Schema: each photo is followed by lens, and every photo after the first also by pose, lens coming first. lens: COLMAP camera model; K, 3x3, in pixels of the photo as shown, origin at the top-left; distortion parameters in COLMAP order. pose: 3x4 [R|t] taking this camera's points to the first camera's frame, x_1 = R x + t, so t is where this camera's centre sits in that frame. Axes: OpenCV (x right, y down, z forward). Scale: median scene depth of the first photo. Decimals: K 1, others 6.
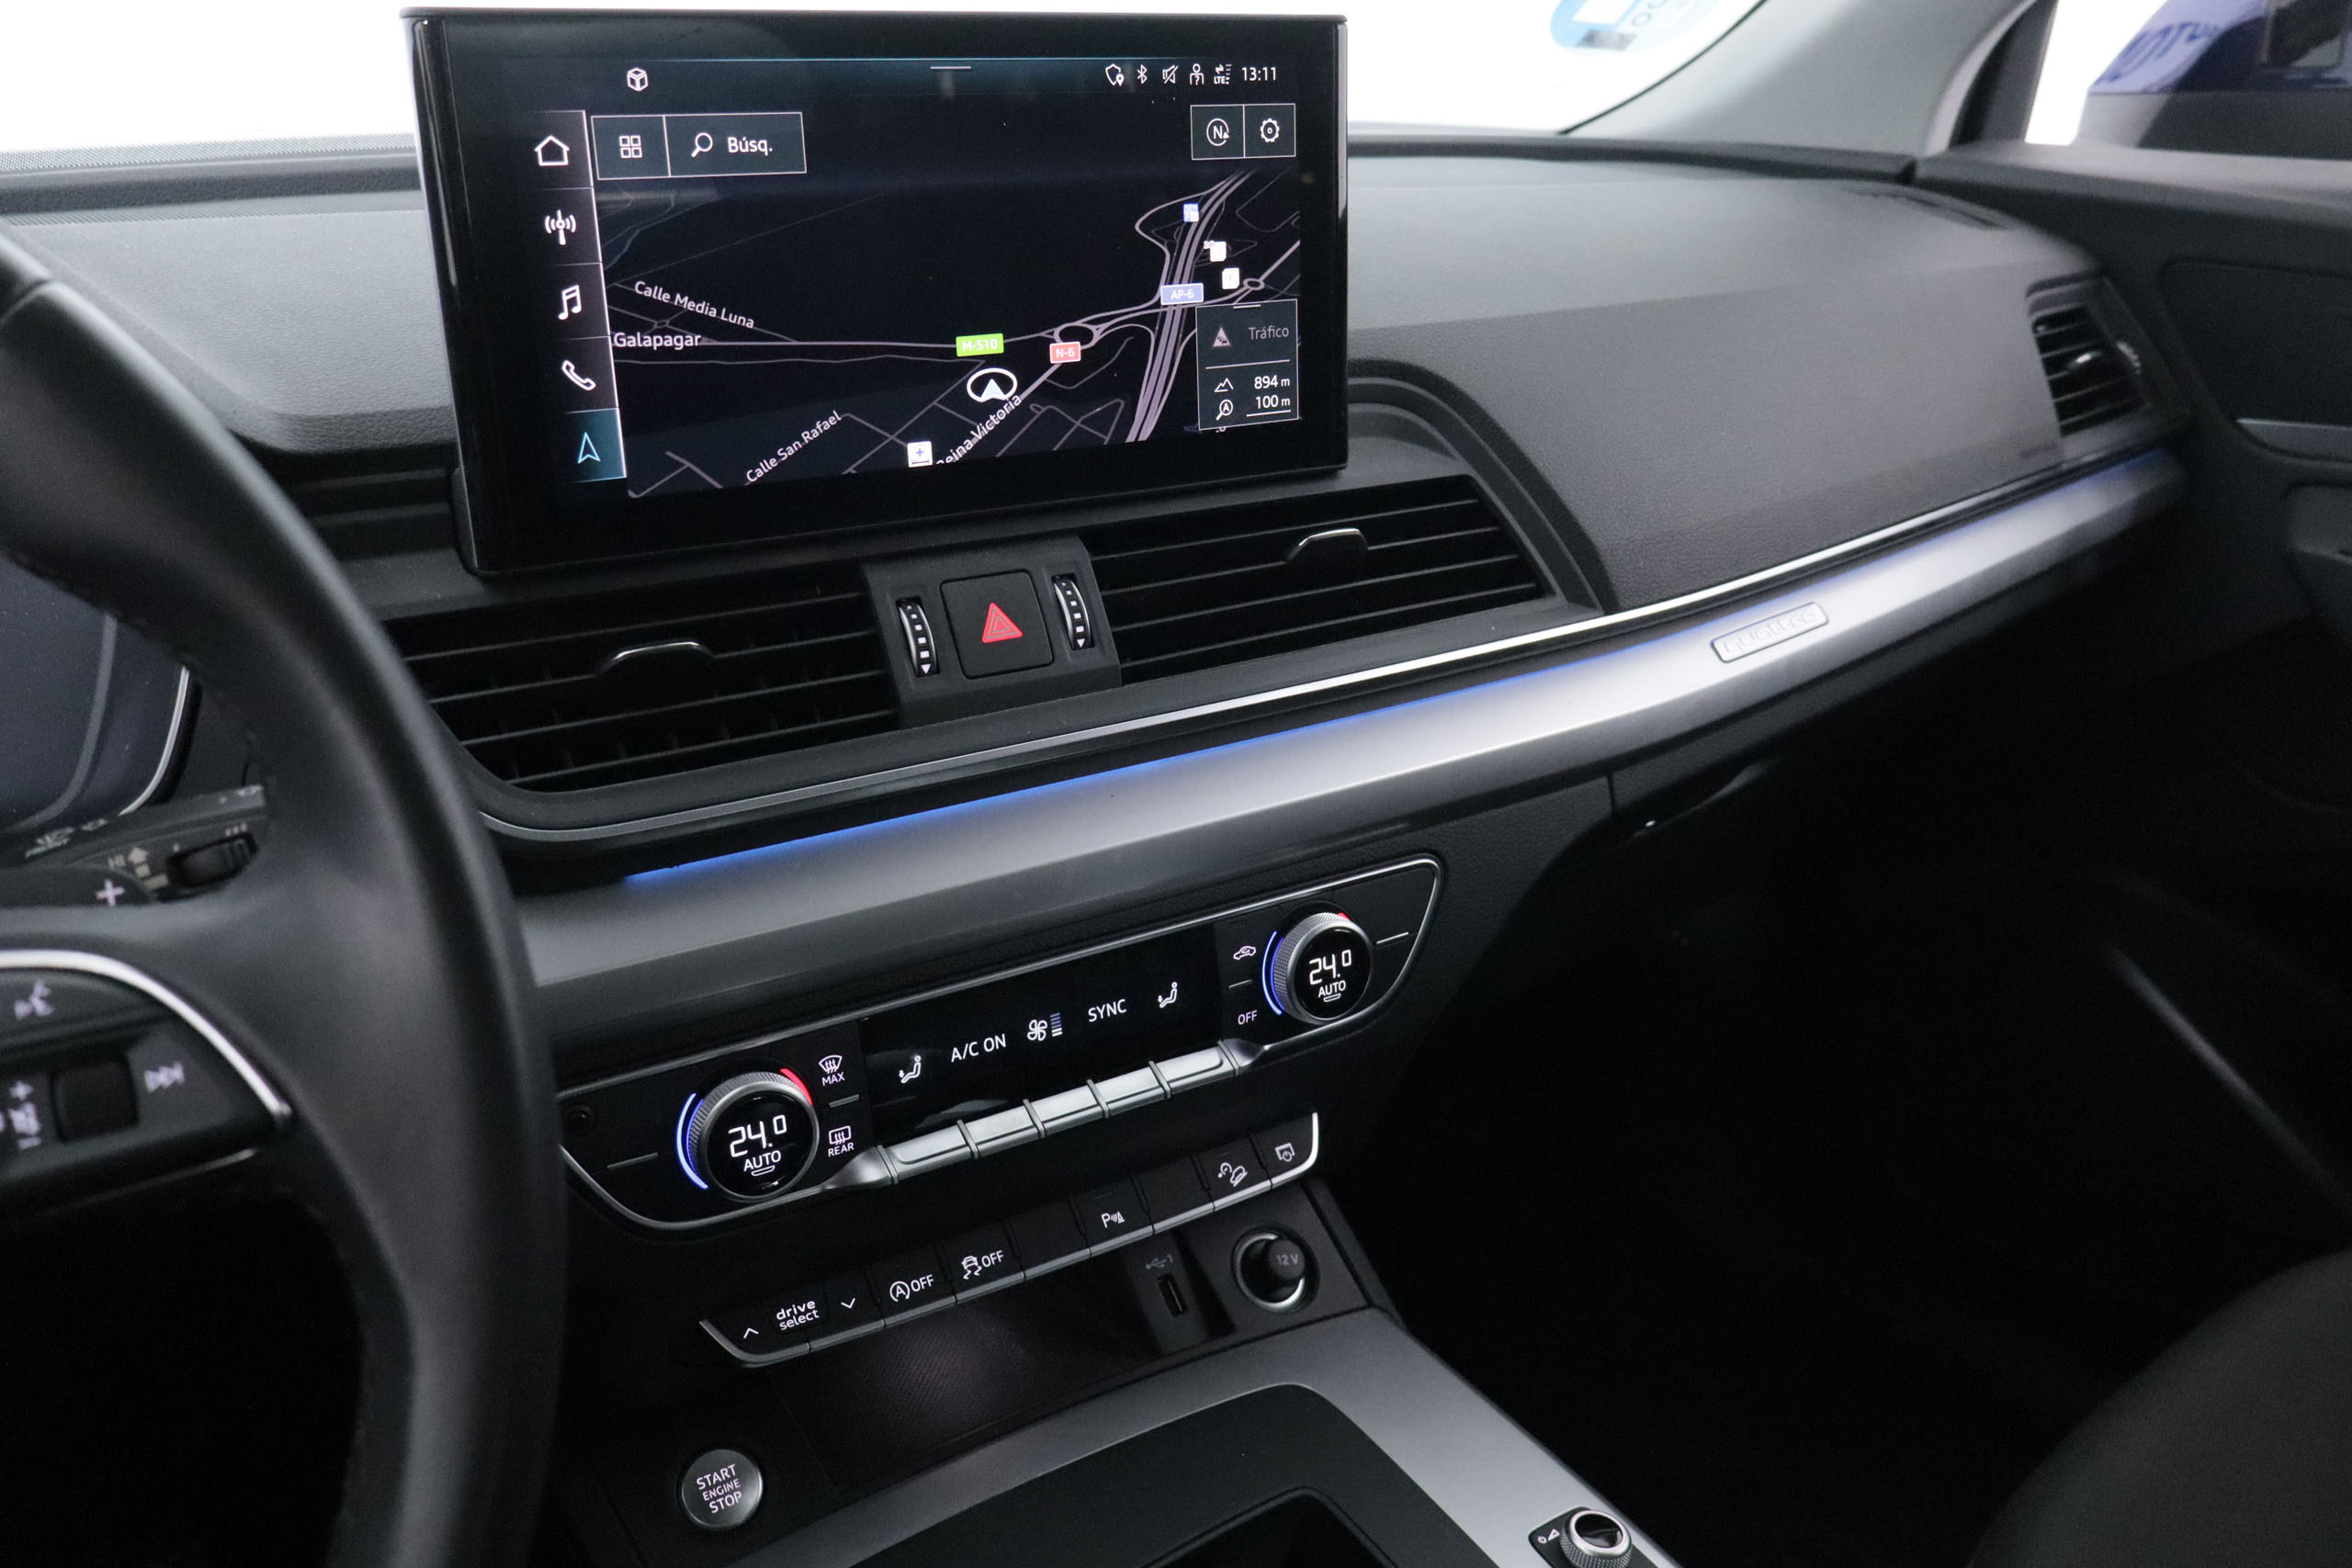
lens RADIAL K [[1991.8, 0, 1167.0], [0, 1991.8, 782.3], [0, 0, 1]] dist [0.002166, 0.000210]
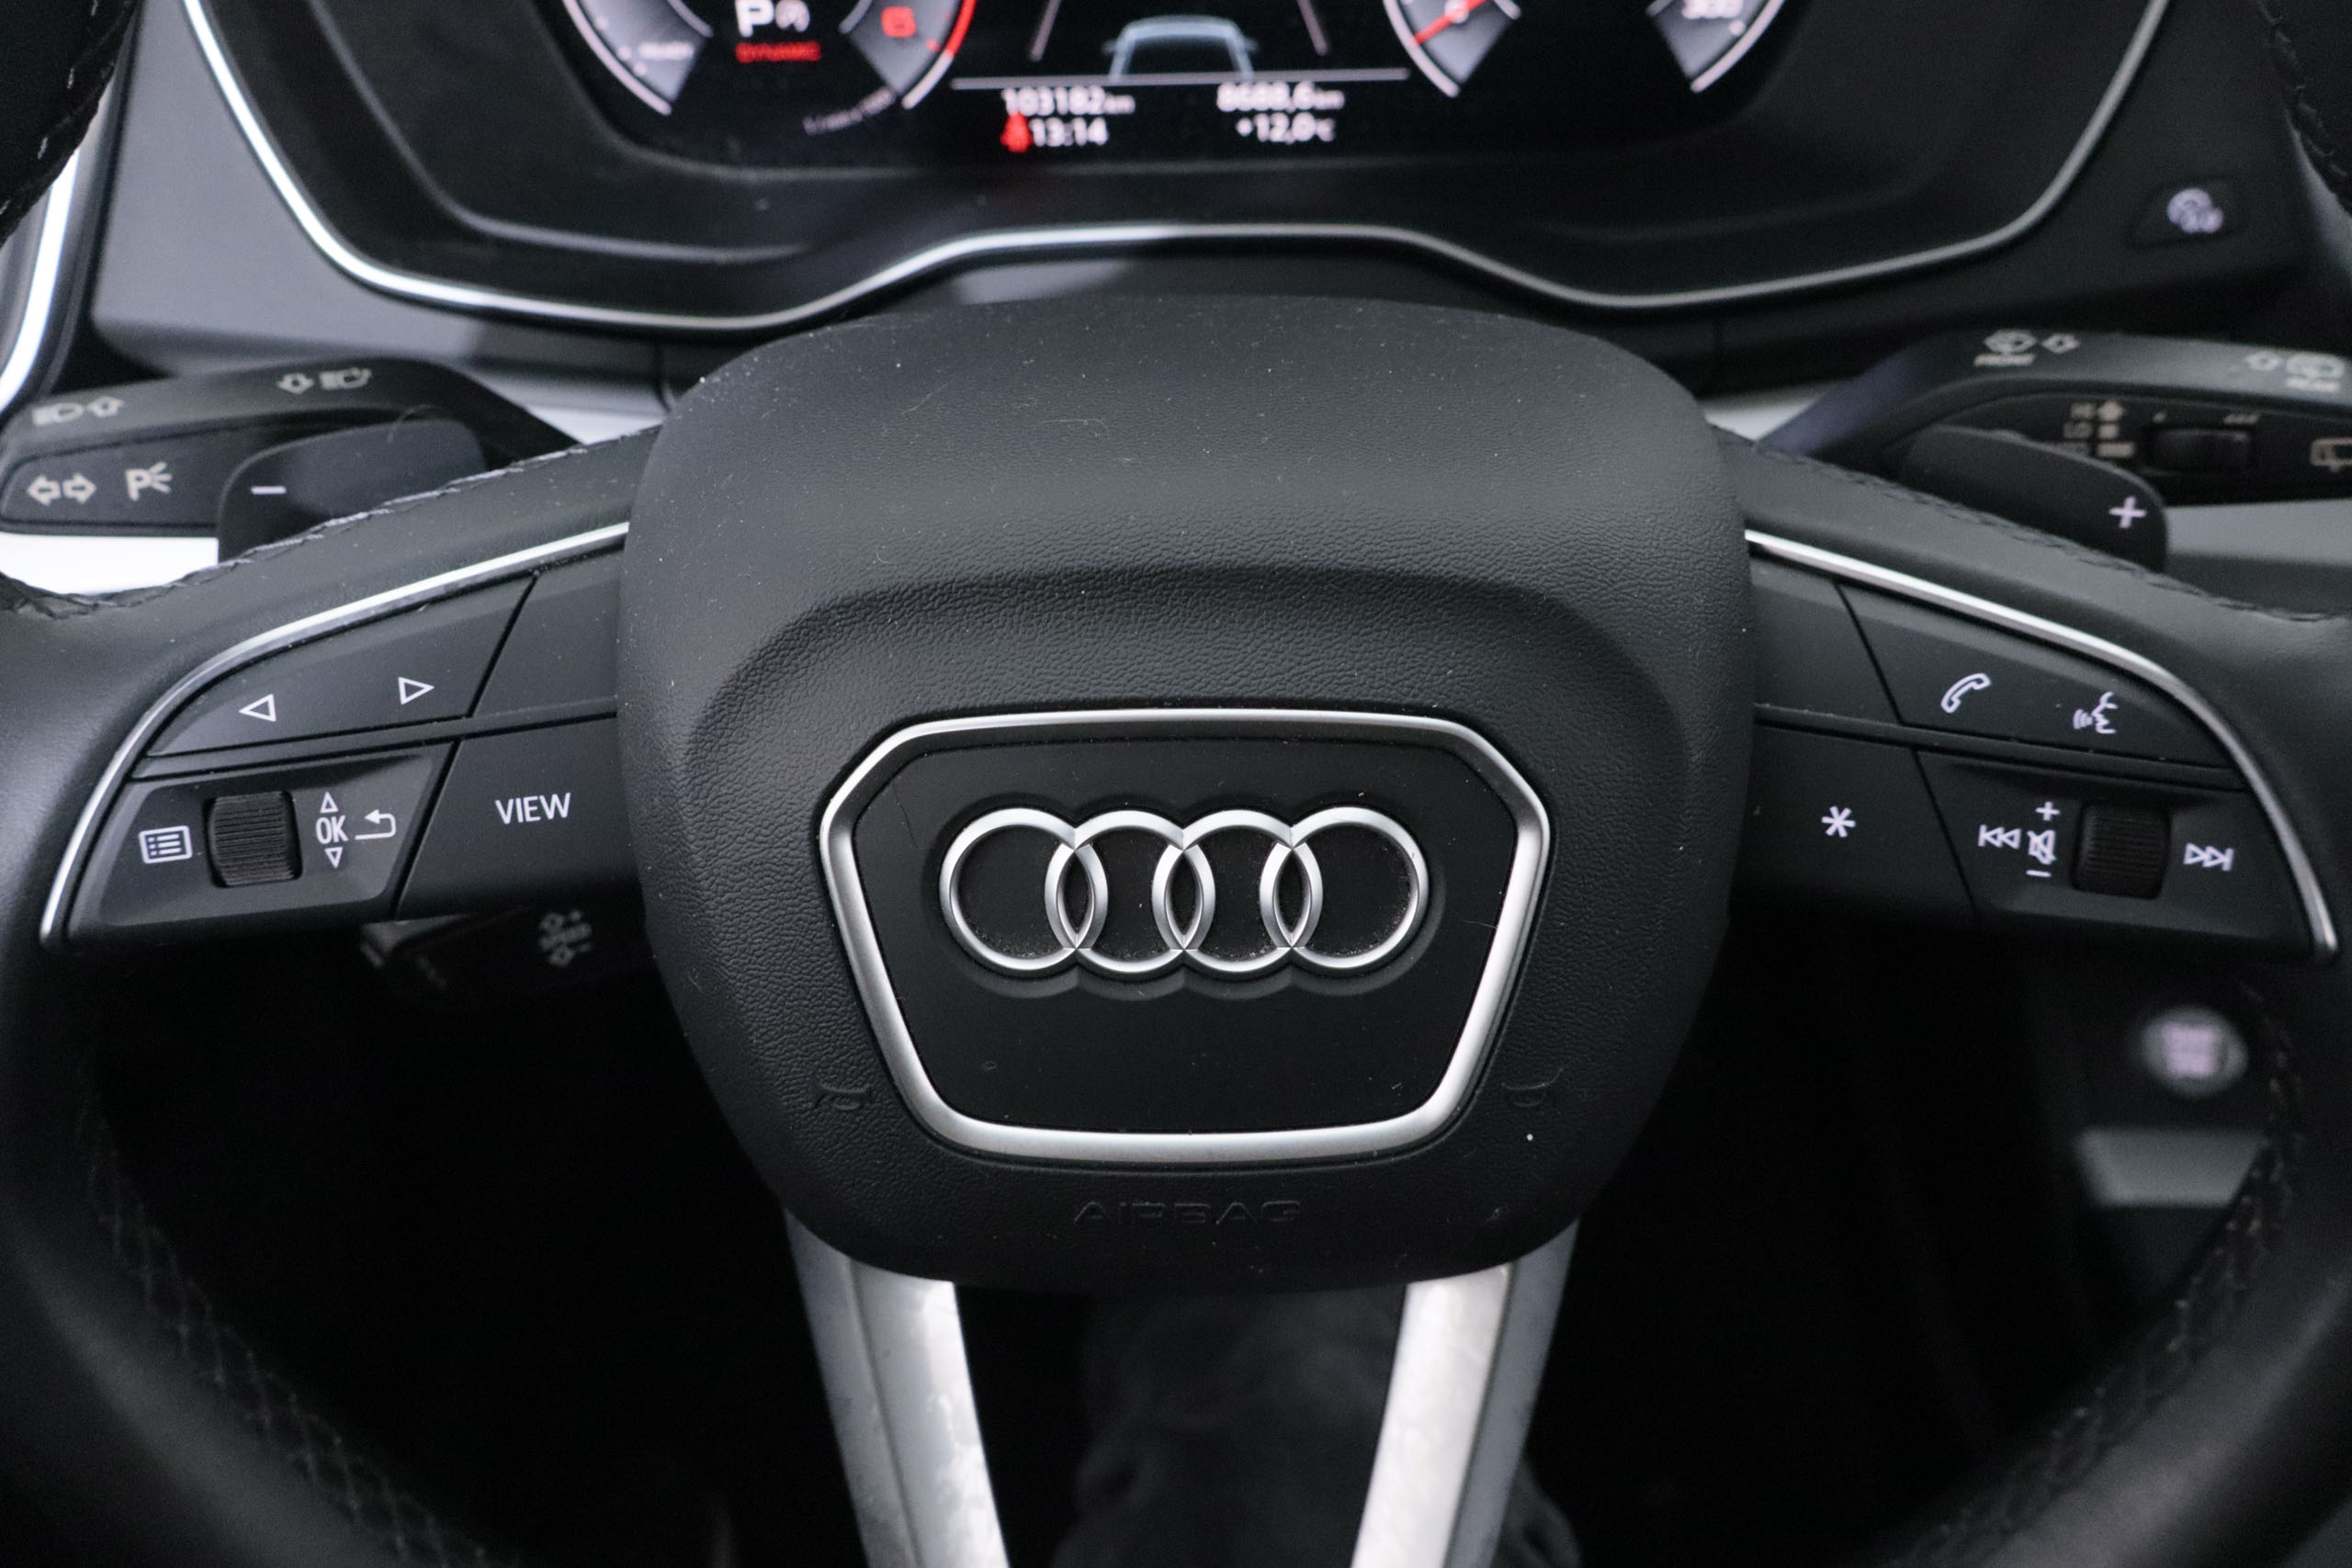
lens RADIAL K [[1991.8, 0, 1167.0], [0, 1991.8, 782.3], [0, 0, 1]] dist [0.002166, 0.000210]
pose [[0.786472, 0.433326, -0.440103, -0.255078], [-0.199376, 0.852546, 0.483129, -0.098059], [0.584561, -0.292221, 0.756899, 0.070108]]
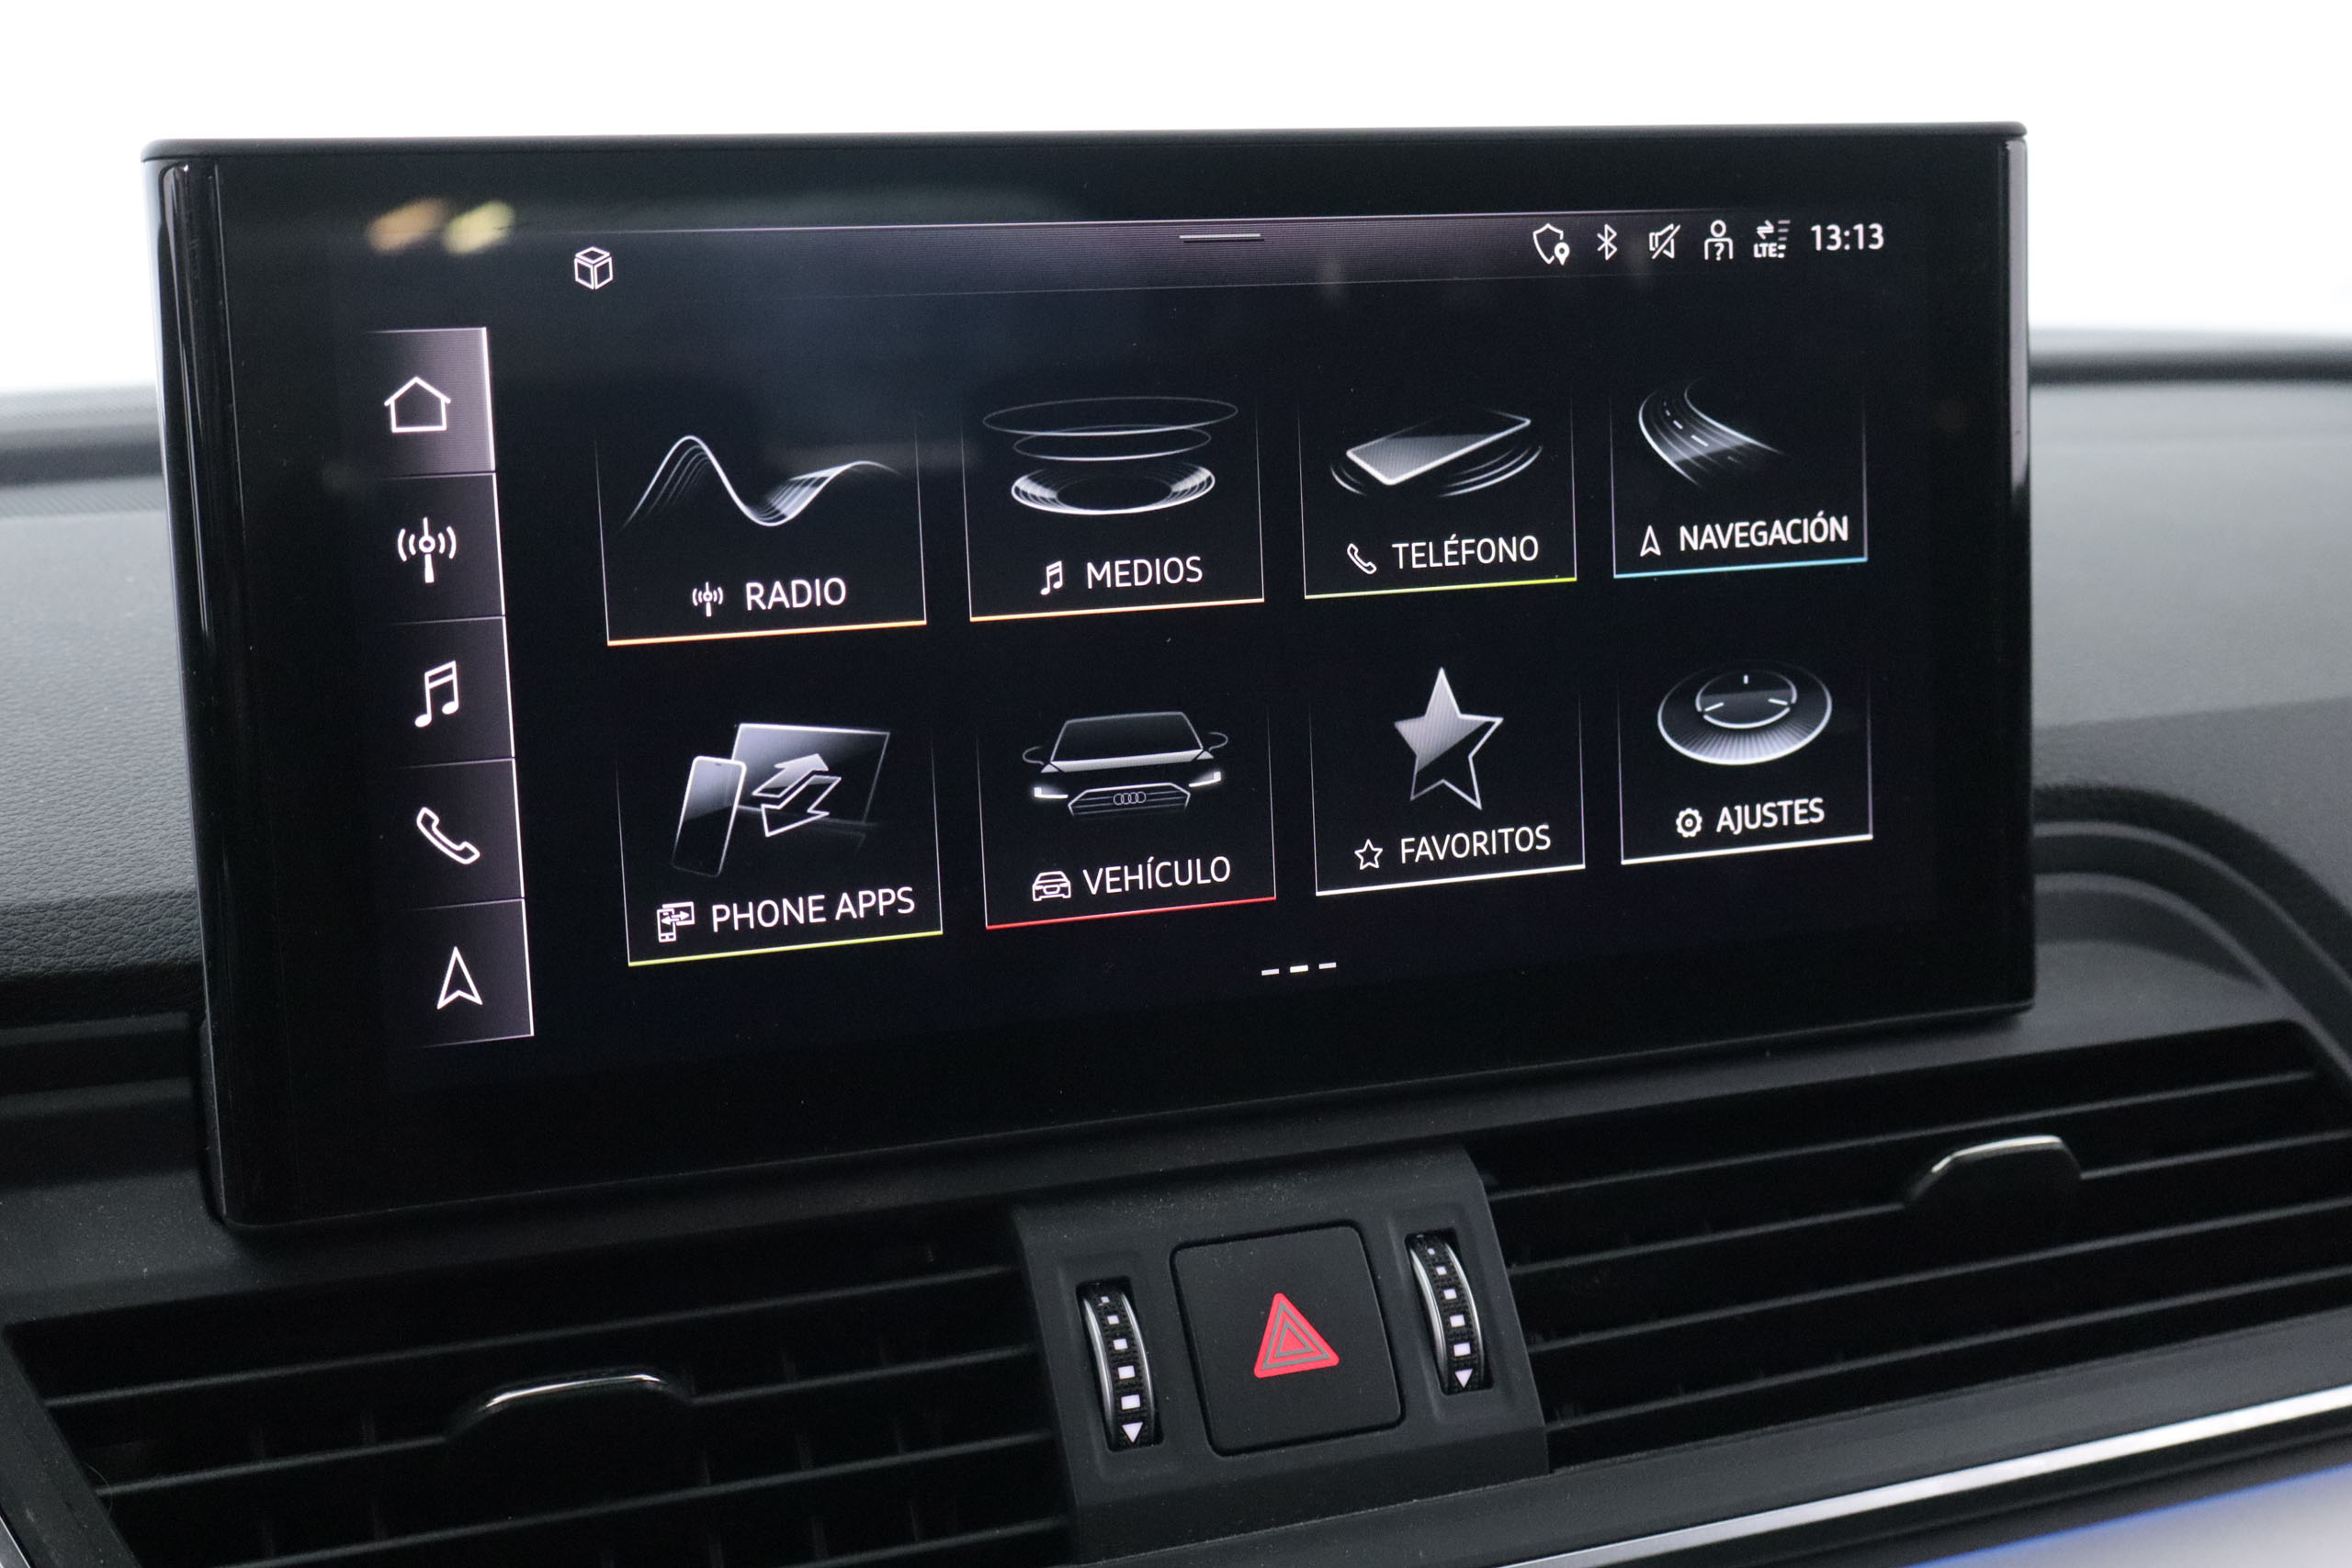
lens RADIAL K [[3249.0, 0, 1176.0], [0, 3249.0, 784.0], [0, 0, 1]] dist [0.016019, -0.006281]
pose [[0.985738, 0.008901, -0.168049, 0.018536], [-0.039179, 0.983299, -0.177732, -0.067978], [0.163661, 0.181781, 0.969624, 0.202872]]
